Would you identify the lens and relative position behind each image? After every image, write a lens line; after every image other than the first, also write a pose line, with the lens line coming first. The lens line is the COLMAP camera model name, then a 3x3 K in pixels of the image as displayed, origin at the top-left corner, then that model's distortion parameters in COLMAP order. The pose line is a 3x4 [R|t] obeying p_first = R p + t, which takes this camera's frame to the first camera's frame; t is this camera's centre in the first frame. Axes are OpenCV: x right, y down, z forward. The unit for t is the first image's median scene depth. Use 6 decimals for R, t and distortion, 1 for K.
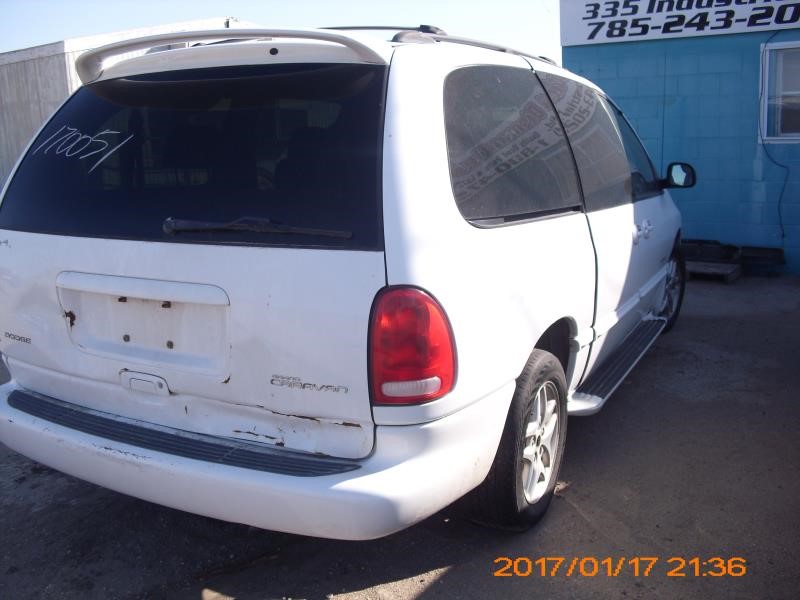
lens RADIAL K [[813.4, 0, 400.0], [0, 813.4, 300.0], [0, 0, 1]] dist [-0.153402, 0.002344]
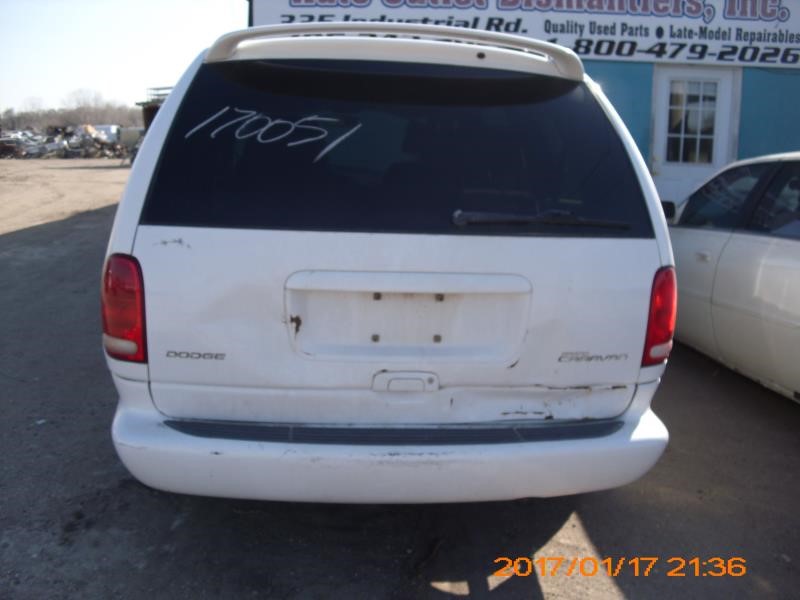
lens RADIAL K [[850.5, 0, 400.0], [0, 850.5, 300.0], [0, 0, 1]] dist [-0.256922, 0.301299]
pose [[0.843208, -0.072599, 0.532663, -0.875419], [0.069931, 0.997233, 0.025217, -0.021194], [-0.533020, 0.015987, 0.845952, 0.138584]]
